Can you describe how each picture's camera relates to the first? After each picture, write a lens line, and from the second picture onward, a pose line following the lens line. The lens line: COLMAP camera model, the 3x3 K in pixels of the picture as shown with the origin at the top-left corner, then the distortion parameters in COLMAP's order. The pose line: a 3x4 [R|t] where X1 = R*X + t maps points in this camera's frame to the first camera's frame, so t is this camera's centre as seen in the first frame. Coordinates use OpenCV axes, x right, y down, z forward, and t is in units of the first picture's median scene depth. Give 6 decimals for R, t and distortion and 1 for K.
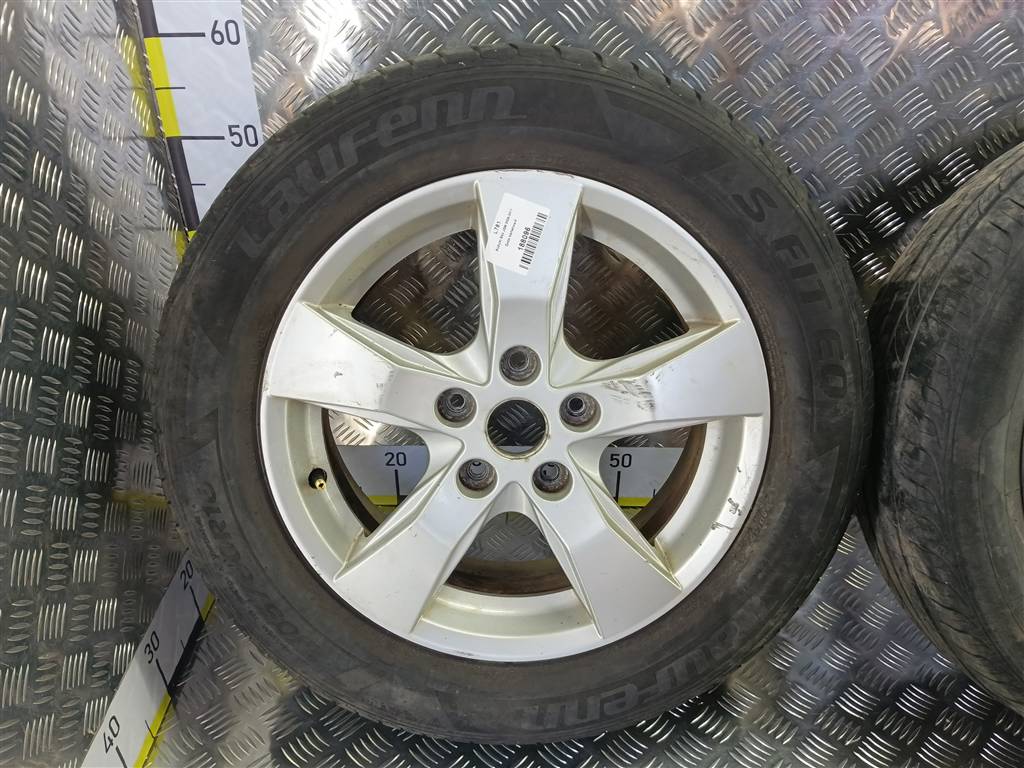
lens RADIAL K [[788.6, 0, 512.0], [0, 788.6, 384.0], [0, 0, 1]] dist [0.096210, -0.218635]
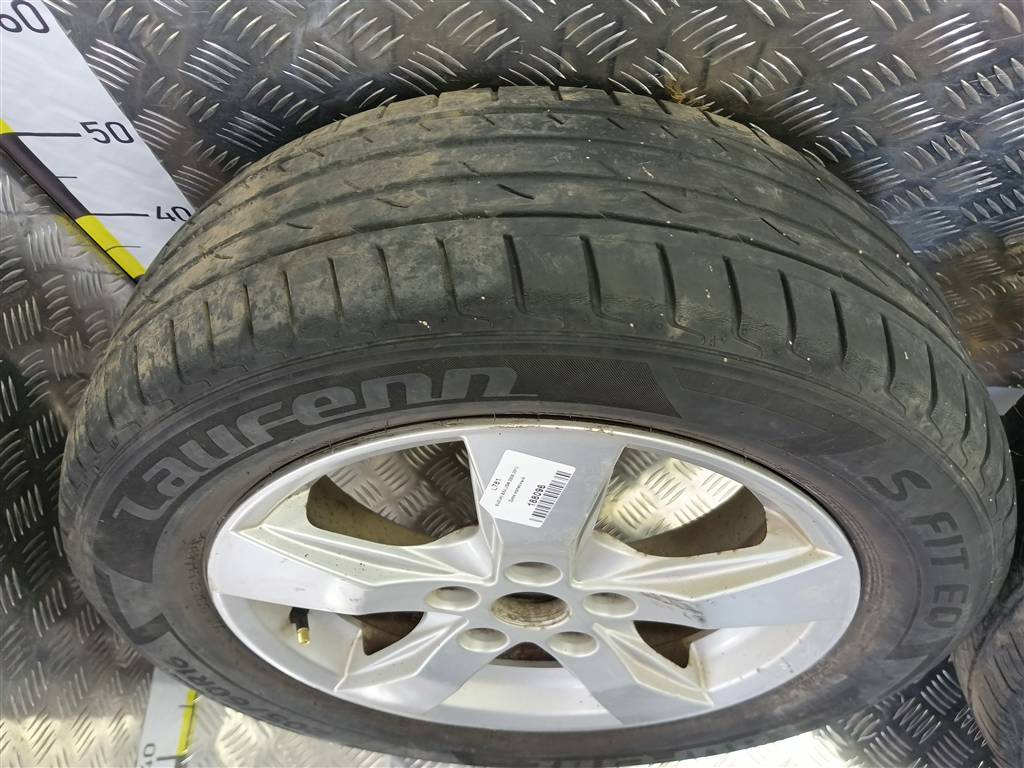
lens RADIAL K [[799.8, 0, 515.7], [0, 799.8, 337.8], [0, 0, 1]] dist [0.099902, -0.201204]
pose [[0.998447, 0.019592, -0.052154, 0.031497], [0.012854, 0.829860, 0.557823, -0.690503], [0.054210, -0.557627, 0.828320, 0.509744]]
